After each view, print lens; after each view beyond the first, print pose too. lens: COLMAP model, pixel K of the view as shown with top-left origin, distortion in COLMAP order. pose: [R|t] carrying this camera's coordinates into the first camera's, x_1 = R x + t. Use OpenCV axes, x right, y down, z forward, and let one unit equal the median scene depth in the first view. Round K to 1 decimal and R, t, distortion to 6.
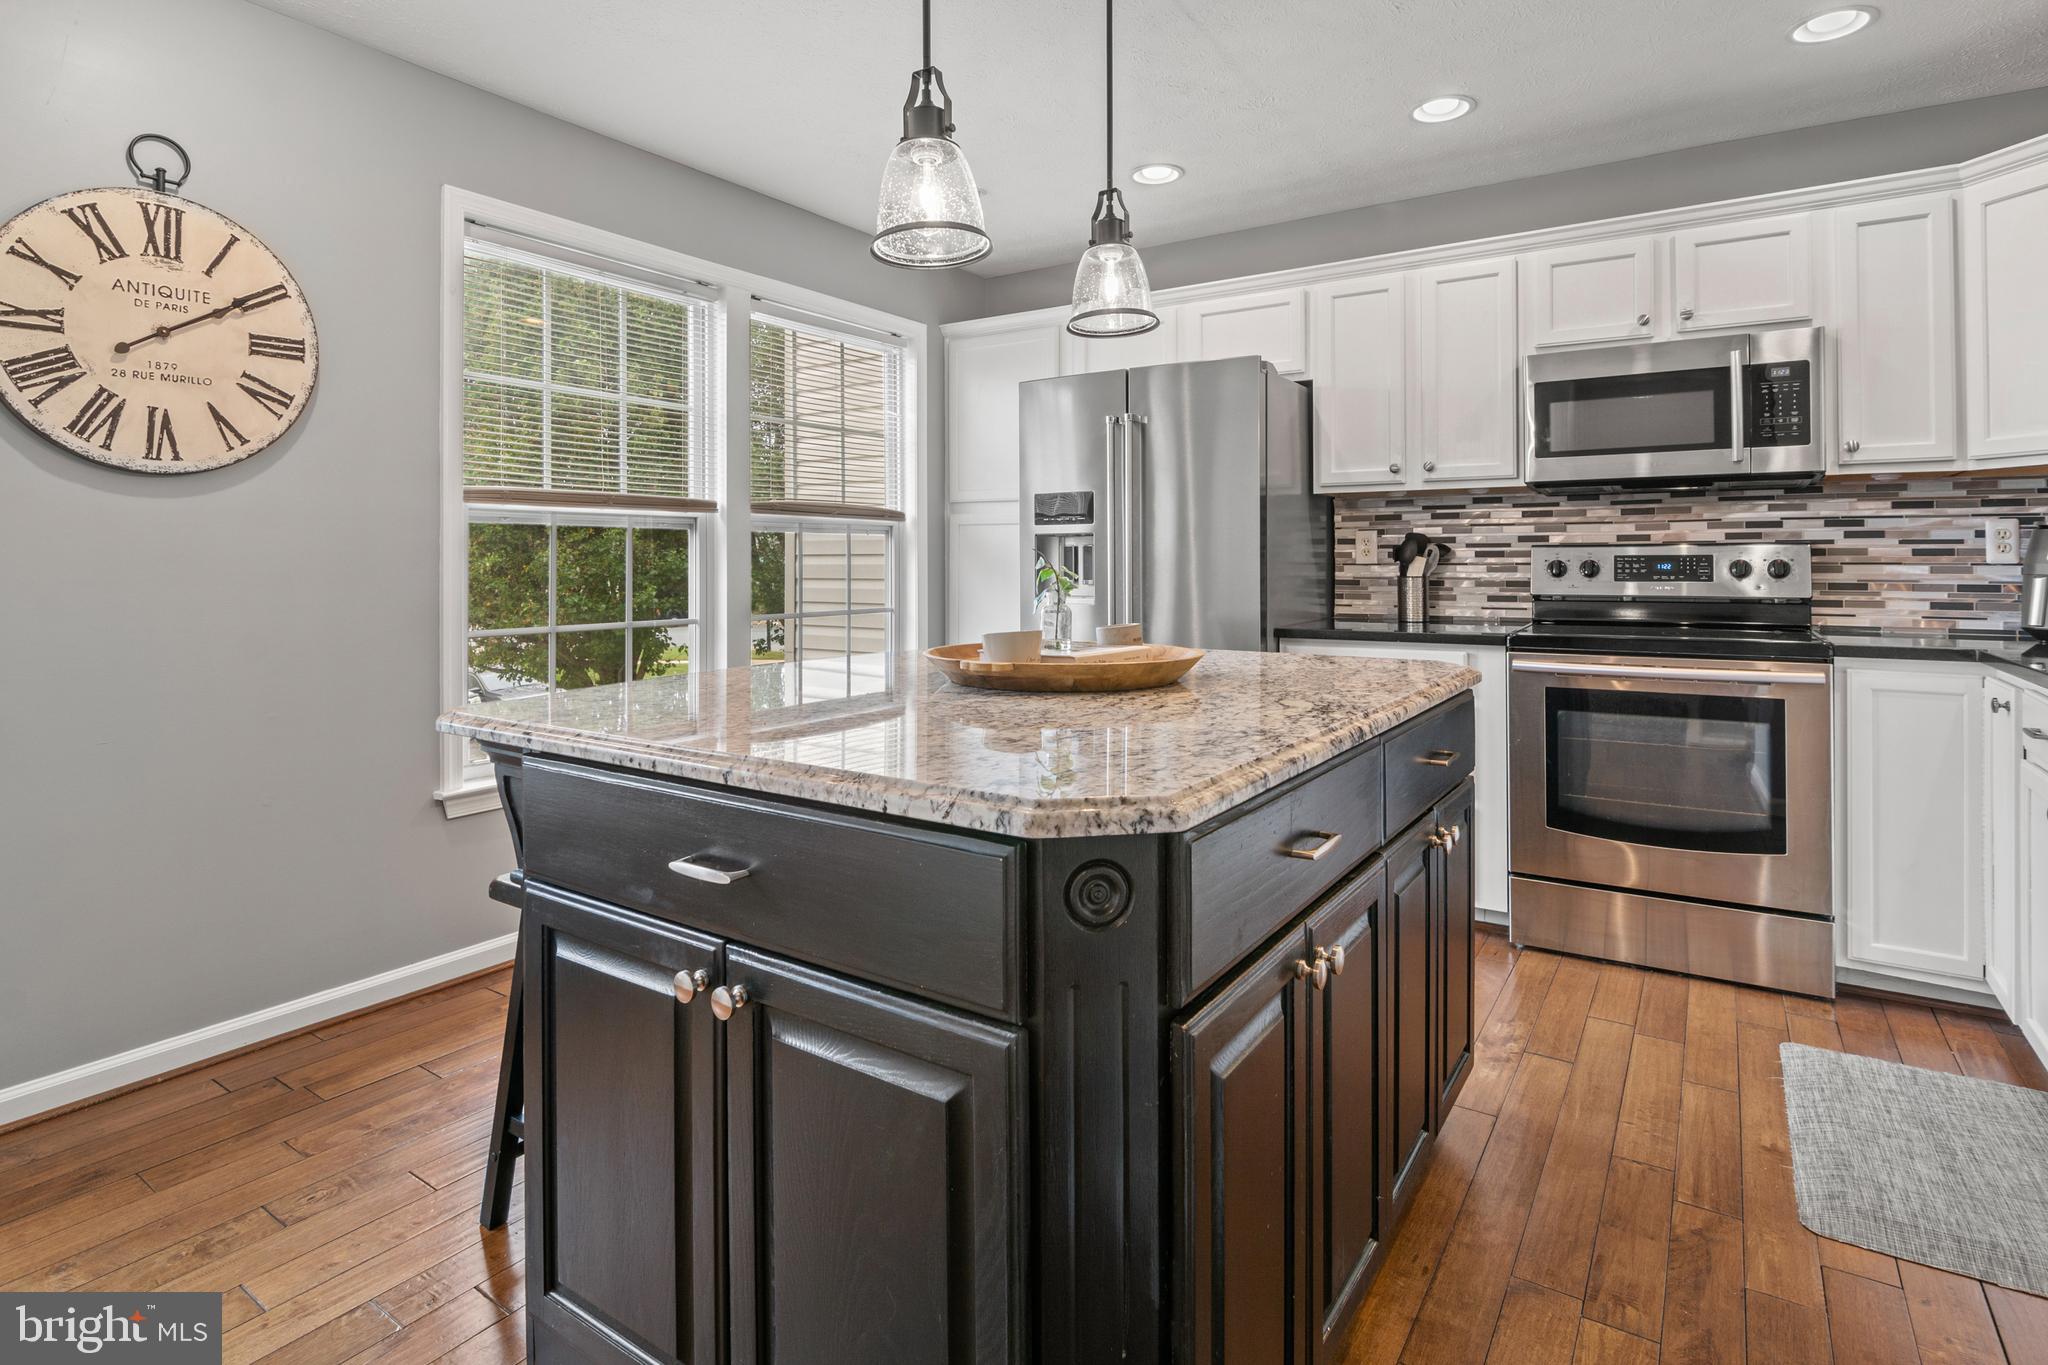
lens RADIAL K [[1054.1, 0, 1011.3], [0, 1054.1, 555.1], [0, 0, 1]] dist [0.002775, -0.002329]
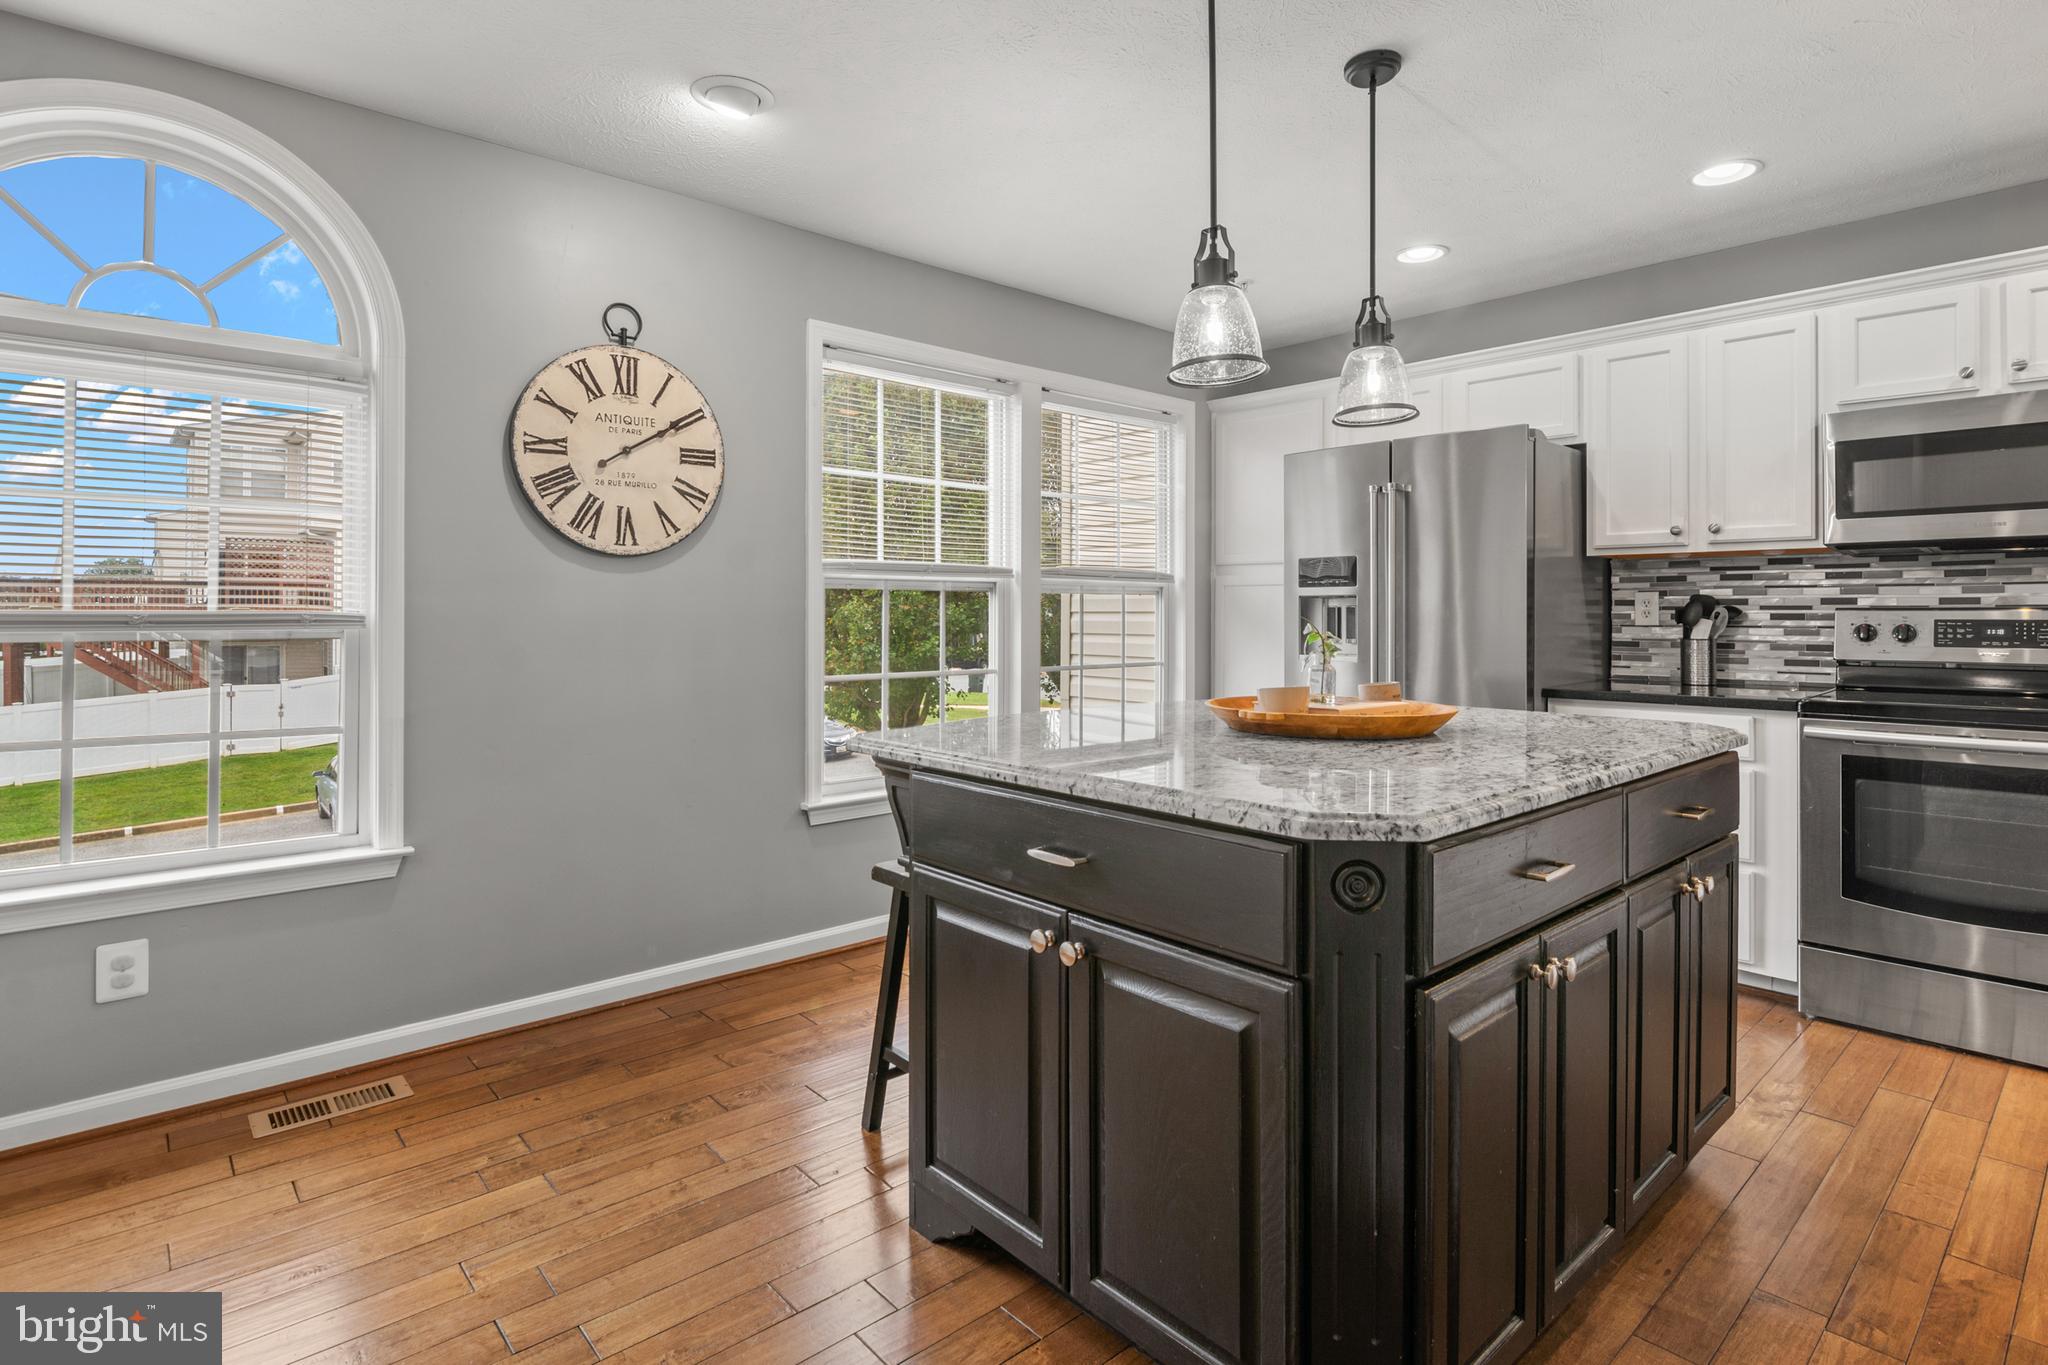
lens RADIAL K [[1030.4, 0, 992.8], [0, 1030.4, 614.0], [0, 0, 1]] dist [-0.004338, -0.004516]
pose [[0.965871, 0.003851, -0.258993, -0.009035], [-0.002245, 0.999976, 0.006497, -0.009896], [0.259012, -0.005694, 0.965857, -0.123604]]
